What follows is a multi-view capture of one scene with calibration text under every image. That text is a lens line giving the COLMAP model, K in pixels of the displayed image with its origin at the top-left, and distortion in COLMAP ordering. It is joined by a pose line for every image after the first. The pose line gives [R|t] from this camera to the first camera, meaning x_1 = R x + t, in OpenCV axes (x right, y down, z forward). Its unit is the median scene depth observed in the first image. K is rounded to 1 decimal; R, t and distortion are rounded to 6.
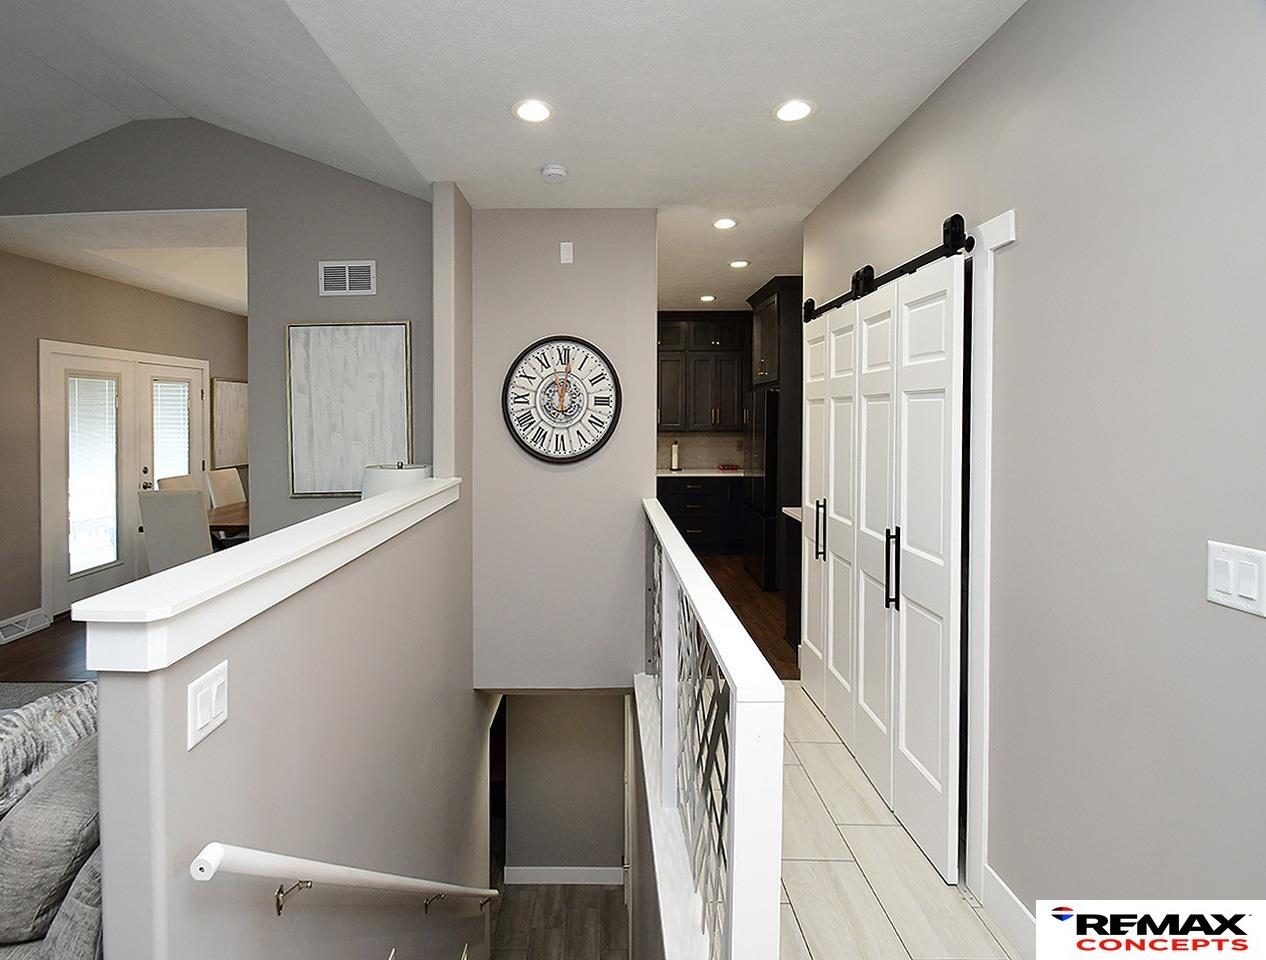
lens RADIAL K [[599.4, 0, 615.9], [0, 599.4, 418.0], [0, 0, 1]] dist [-0.005373, -0.002368]
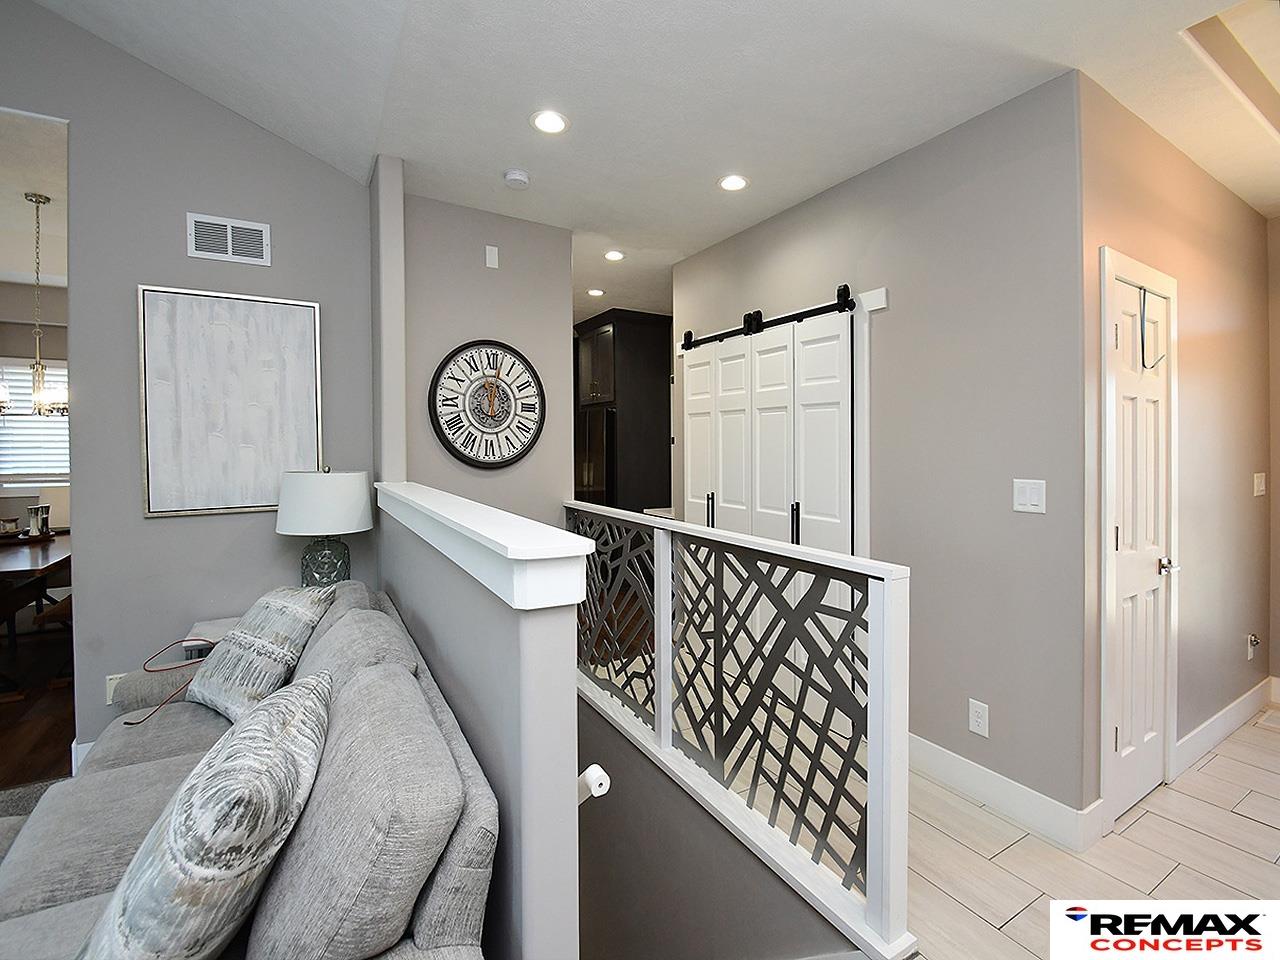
lens RADIAL K [[601.6, 0, 681.0], [0, 601.6, 443.2], [0, 0, 1]] dist [0.001984, -0.004783]
pose [[0.829191, 0.008192, 0.558905, -0.387522], [-0.001206, 0.999916, -0.012867, 0.046391], [-0.558964, 0.009995, 0.829132, -0.001675]]
